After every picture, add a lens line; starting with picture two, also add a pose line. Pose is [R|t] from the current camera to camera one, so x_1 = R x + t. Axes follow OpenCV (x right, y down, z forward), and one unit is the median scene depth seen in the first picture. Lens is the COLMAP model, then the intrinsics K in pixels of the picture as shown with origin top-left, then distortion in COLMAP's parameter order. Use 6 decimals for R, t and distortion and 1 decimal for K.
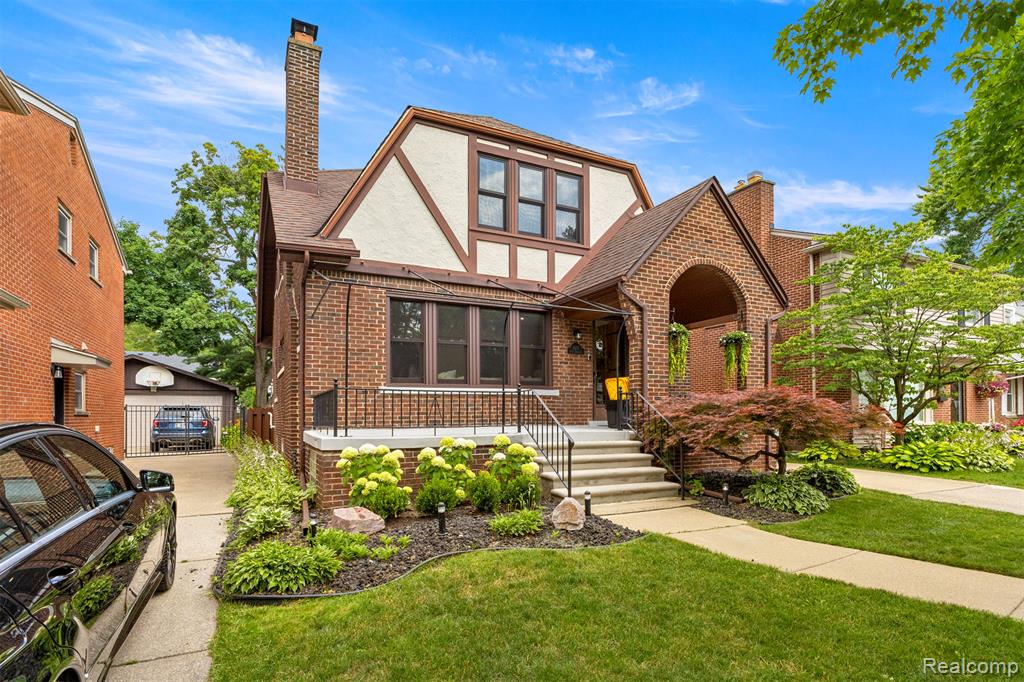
lens RADIAL K [[530.4, 0, 492.0], [0, 530.4, 398.4], [0, 0, 1]] dist [0.009520, -0.001757]
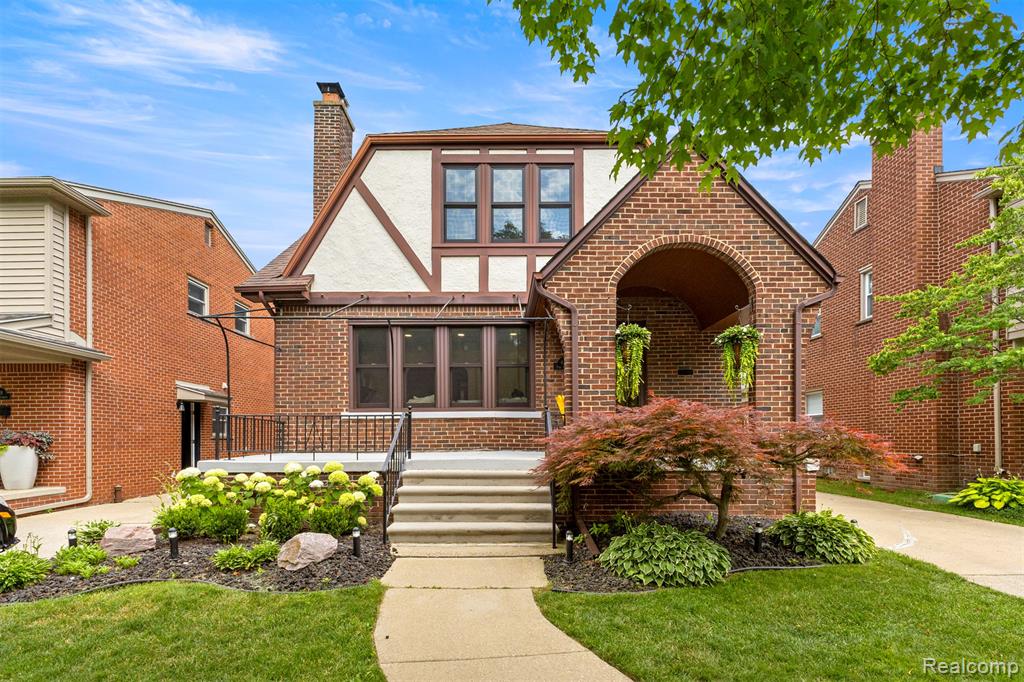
lens RADIAL K [[510.9, 0, 506.0], [0, 510.9, 427.6], [0, 0, 1]] dist [0.005229, 0.000752]
pose [[0.899452, -0.009066, -0.436925, 0.500180], [0.013417, 0.999886, 0.006872, 0.004914], [0.436813, -0.012043, 0.899472, 0.228871]]
